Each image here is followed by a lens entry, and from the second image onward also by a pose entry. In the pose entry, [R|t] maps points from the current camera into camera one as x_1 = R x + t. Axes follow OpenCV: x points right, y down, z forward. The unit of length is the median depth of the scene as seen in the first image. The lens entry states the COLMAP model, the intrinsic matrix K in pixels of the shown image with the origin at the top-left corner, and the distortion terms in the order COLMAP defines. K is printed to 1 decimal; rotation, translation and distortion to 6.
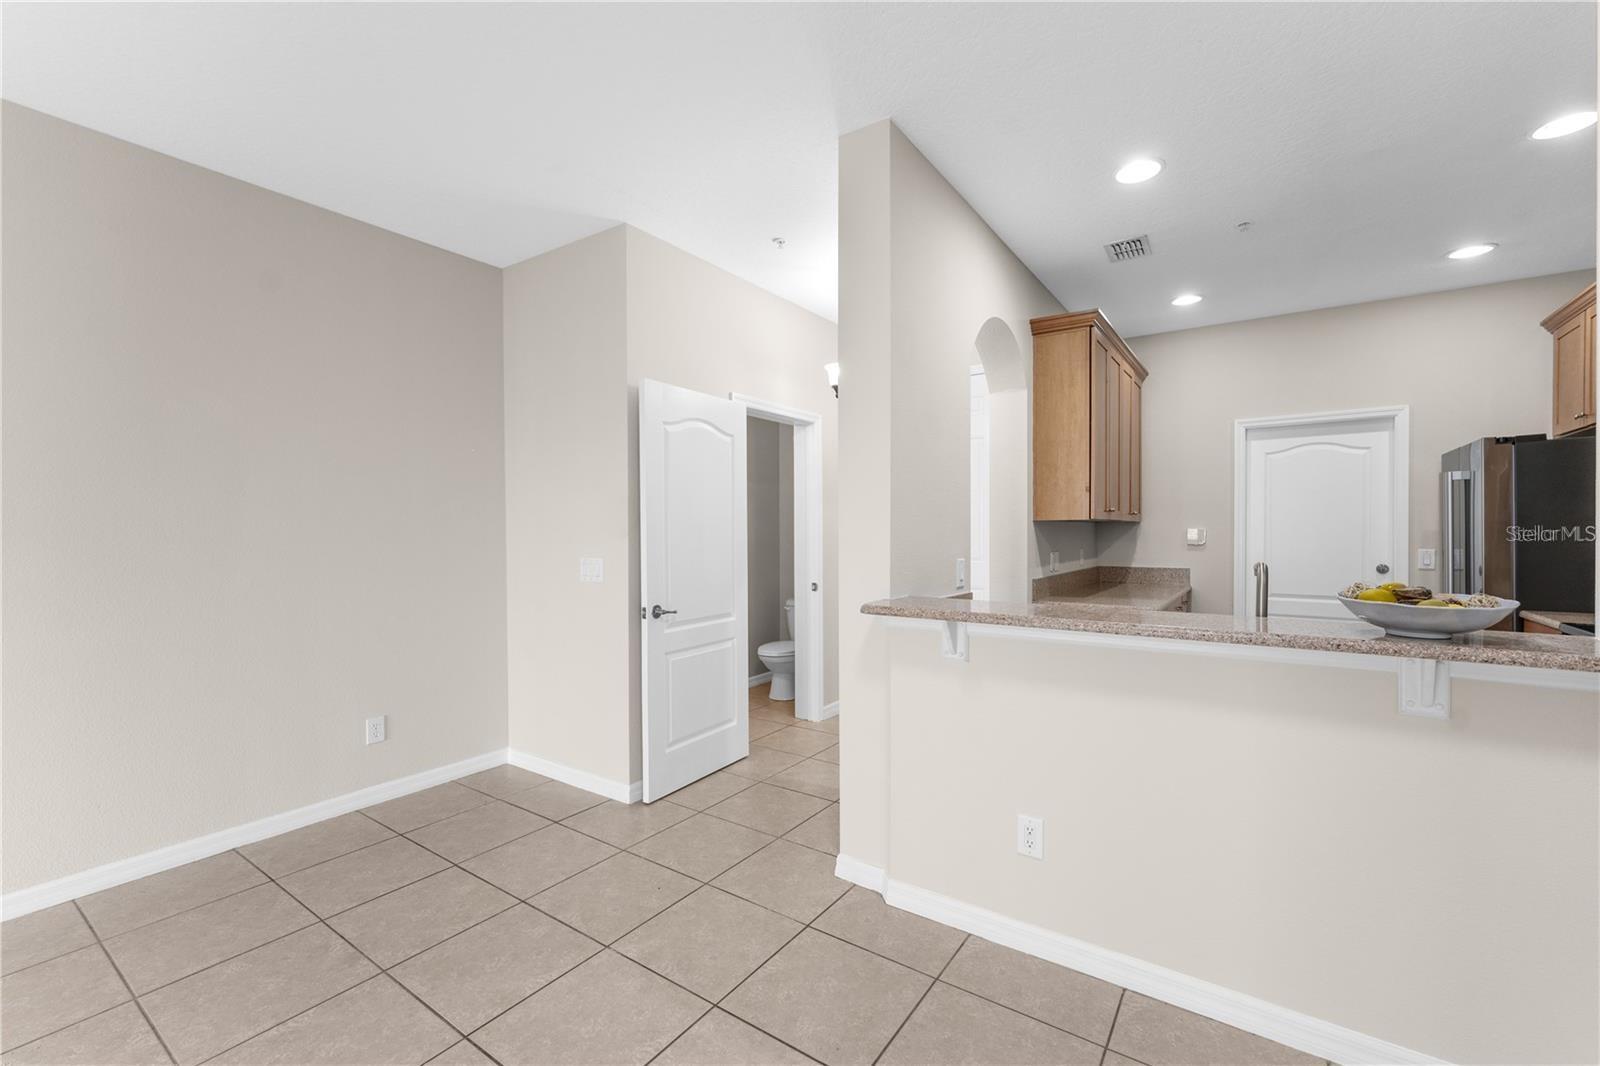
lens RADIAL K [[661.5, 0, 788.2], [0, 661.5, 537.4], [0, 0, 1]] dist [-0.000779, 0.000396]
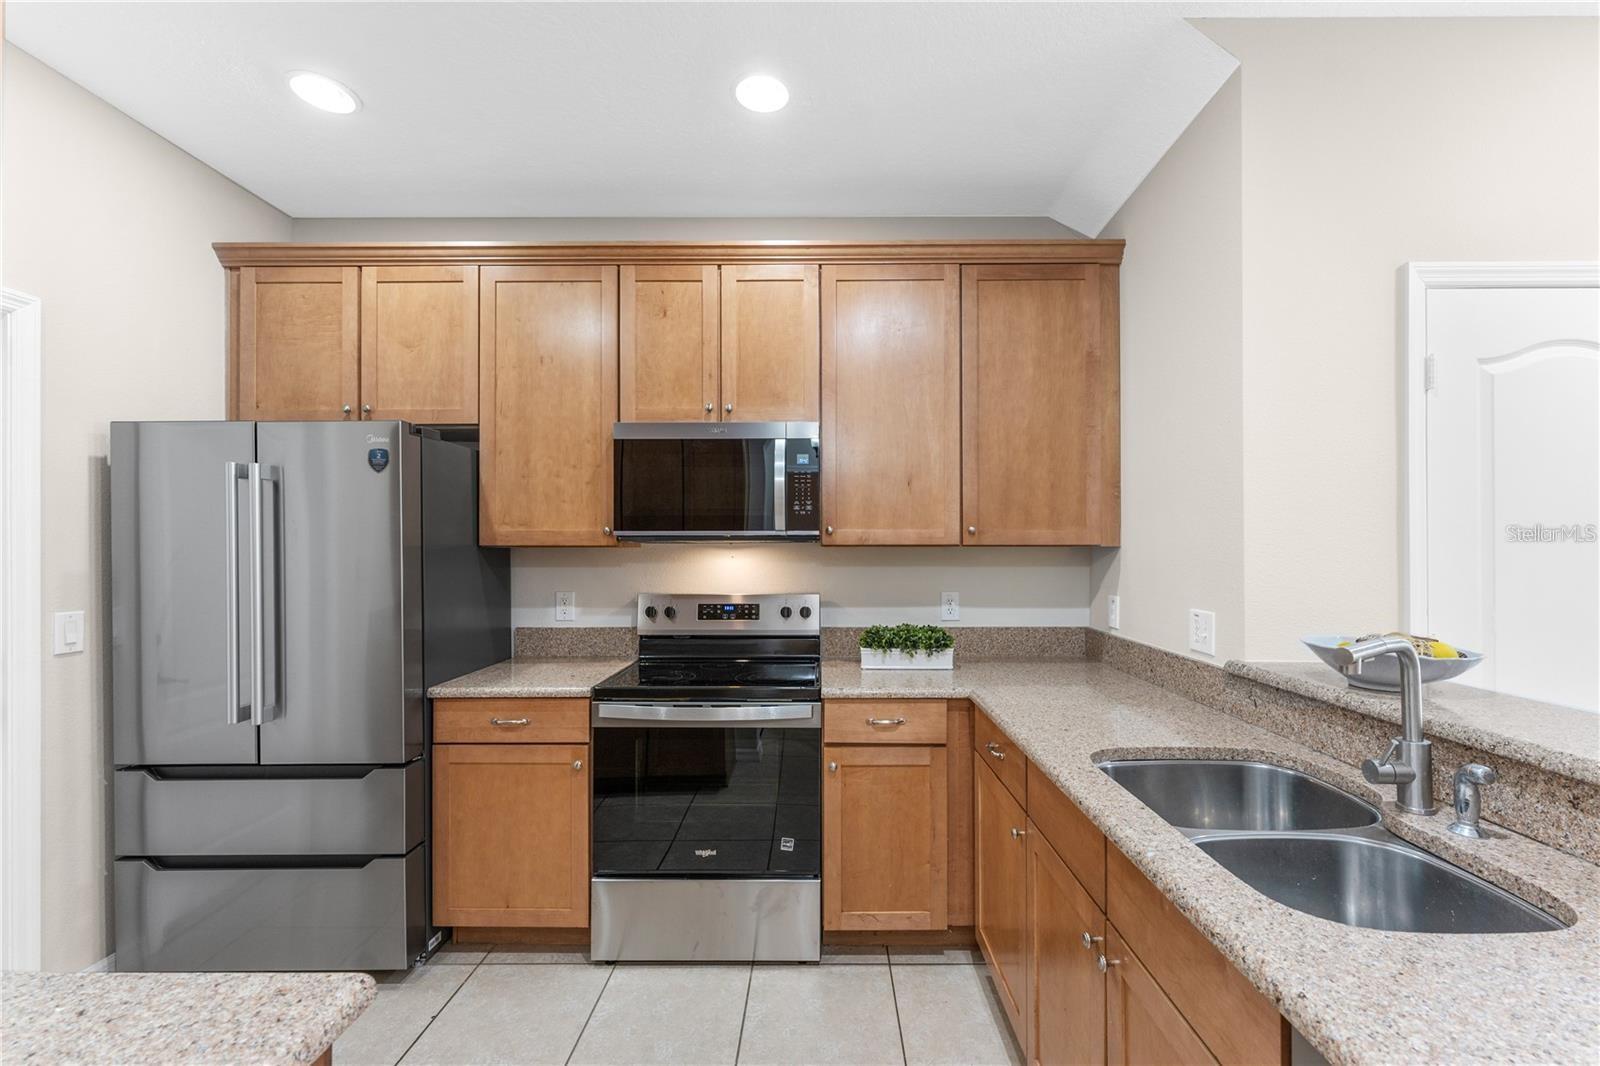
lens RADIAL K [[661.5, 0, 822.8], [0, 661.5, 542.5], [0, 0, 1]] dist [-0.000779, 0.000396]
pose [[-0.579693, 0.009175, 0.814783, 0.252134], [0.016035, 0.999871, 0.000149, -0.024086], [-0.814677, 0.013151, -0.579766, 0.832060]]
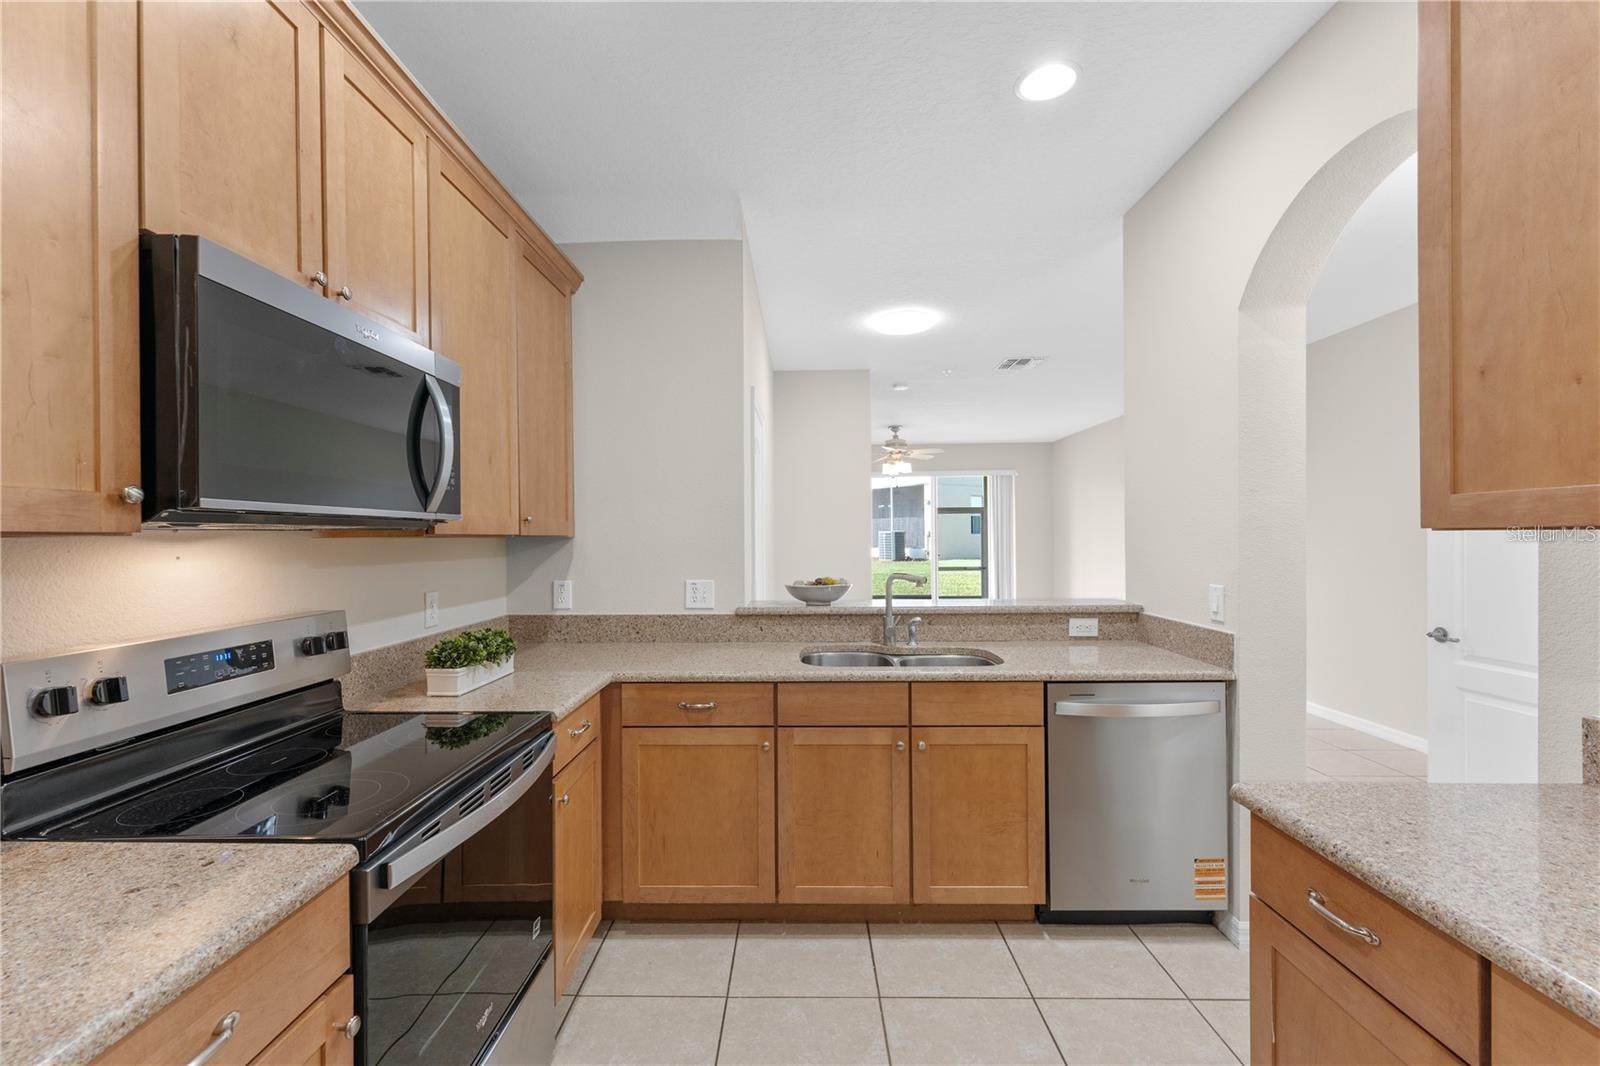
lens RADIAL K [[661.5, 0, 789.6], [0, 661.5, 538.2], [0, 0, 1]] dist [-0.000779, 0.000396]
pose [[-0.827789, 0.010175, -0.560948, 0.806056], [0.002556, 0.999894, 0.014365, -0.024674], [0.561034, 0.010458, -0.827727, 0.969560]]
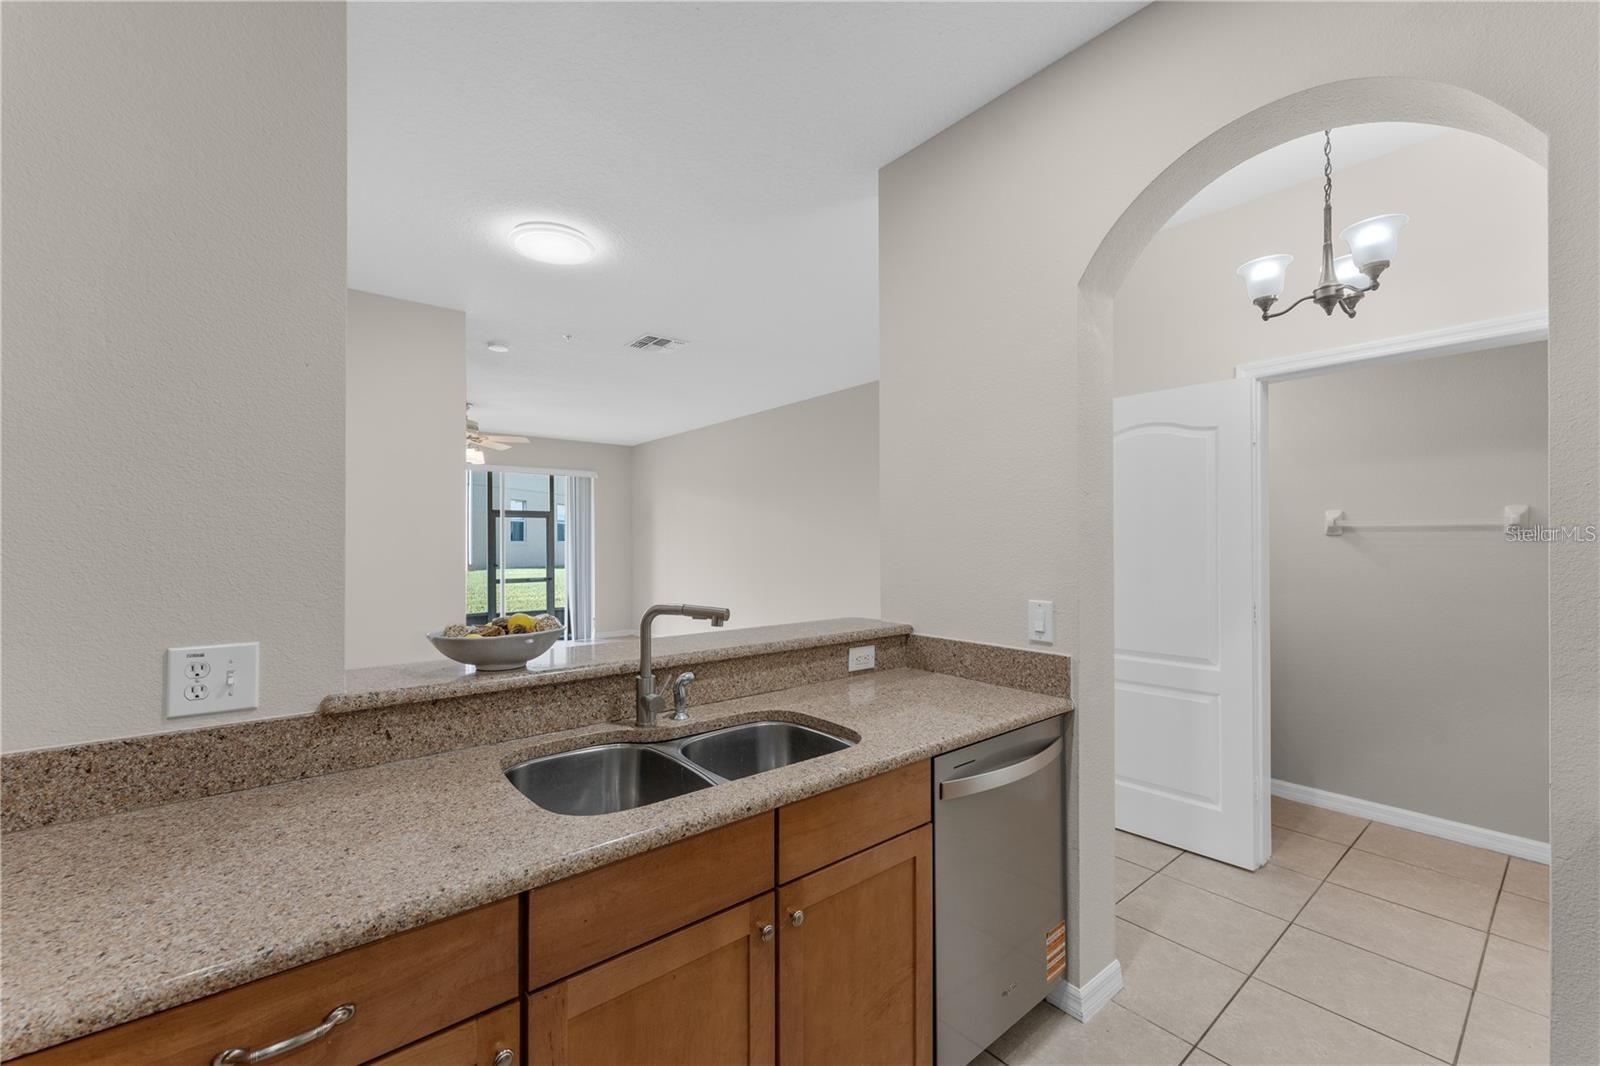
lens RADIAL K [[661.5, 0, 807.6], [0, 661.5, 534.3], [0, 0, 1]] dist [-0.000779, 0.000396]
pose [[-0.263827, -0.007410, -0.964541, 0.704815], [-0.009160, 0.999945, -0.005177, -0.020527], [0.964526, 0.007470, -0.263881, 0.662246]]
